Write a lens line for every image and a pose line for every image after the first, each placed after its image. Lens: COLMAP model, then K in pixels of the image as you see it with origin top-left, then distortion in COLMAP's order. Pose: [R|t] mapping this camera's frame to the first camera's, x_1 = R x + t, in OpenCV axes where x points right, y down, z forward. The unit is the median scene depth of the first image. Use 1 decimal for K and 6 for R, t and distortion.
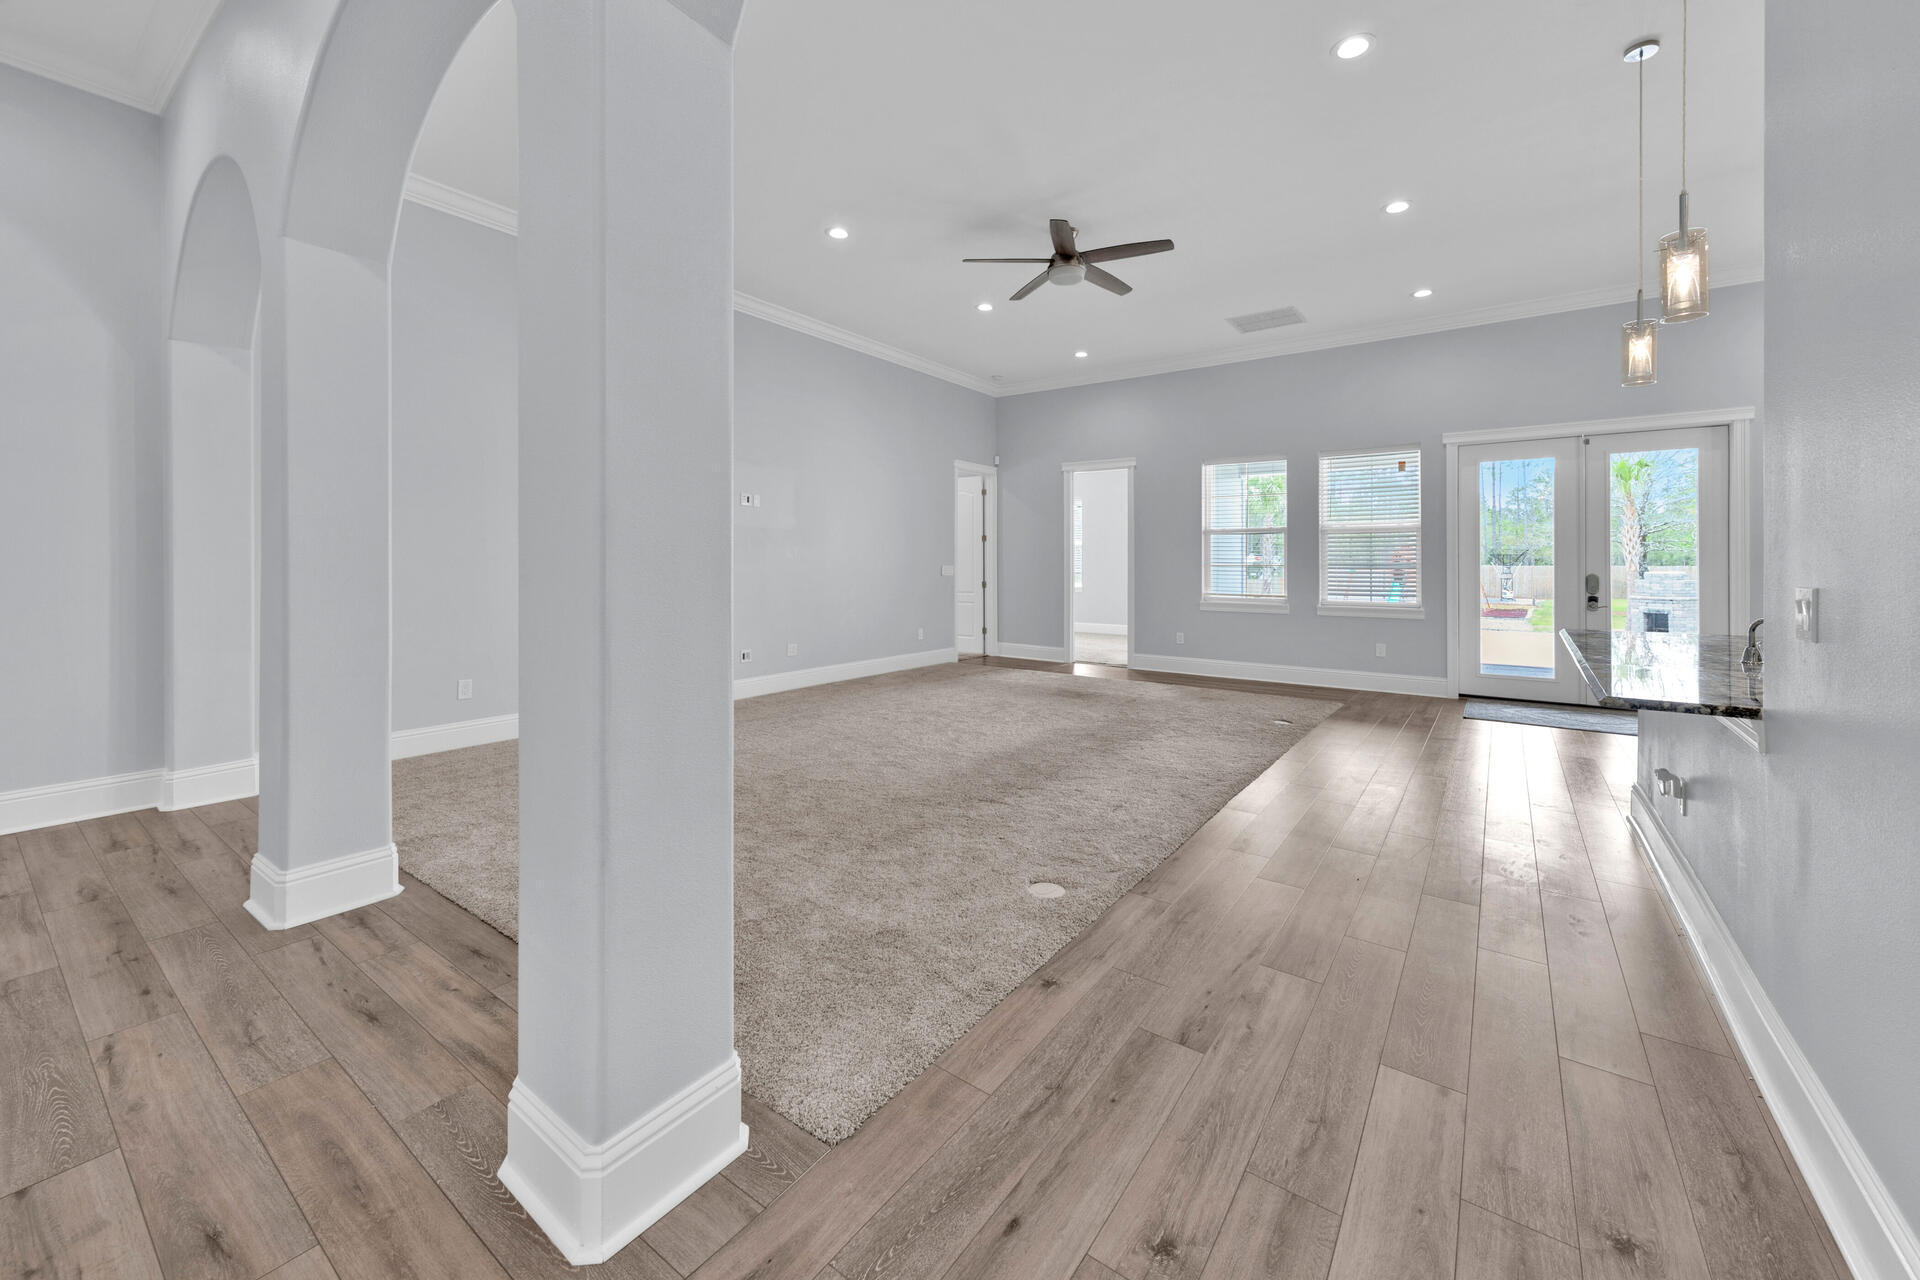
lens RADIAL K [[725.1, 0, 961.7], [0, 725.1, 571.7], [0, 0, 1]] dist [0.009175, 0.000507]
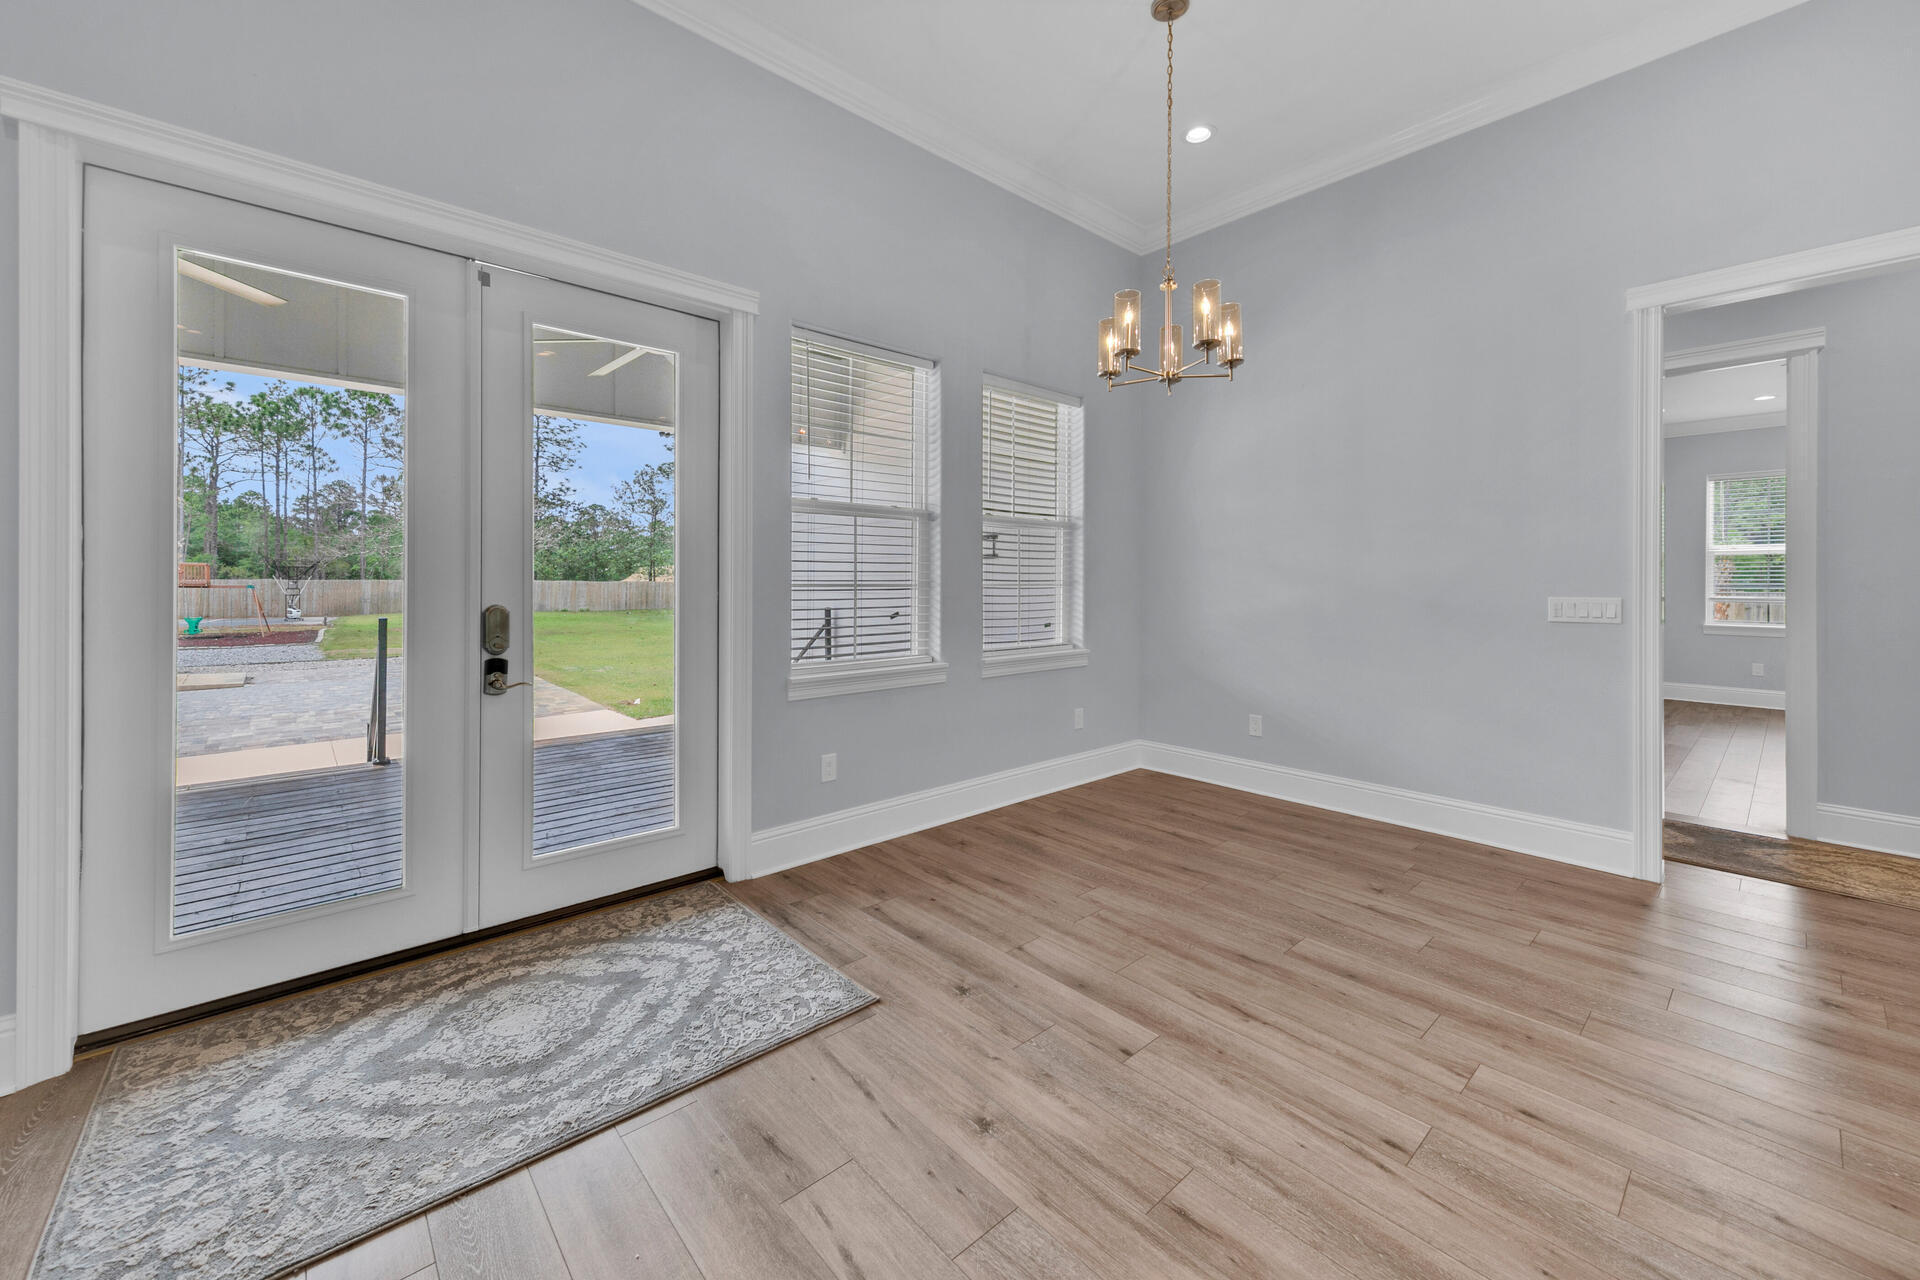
lens RADIAL K [[725.1, 0, 929.8], [0, 725.1, 591.1], [0, 0, 1]] dist [0.009175, 0.000507]
pose [[0.210832, 0.001422, 0.977521, 0.107041], [-0.008355, 0.999965, 0.000347, -0.001545], [-0.977487, -0.008240, 0.210837, 0.140519]]
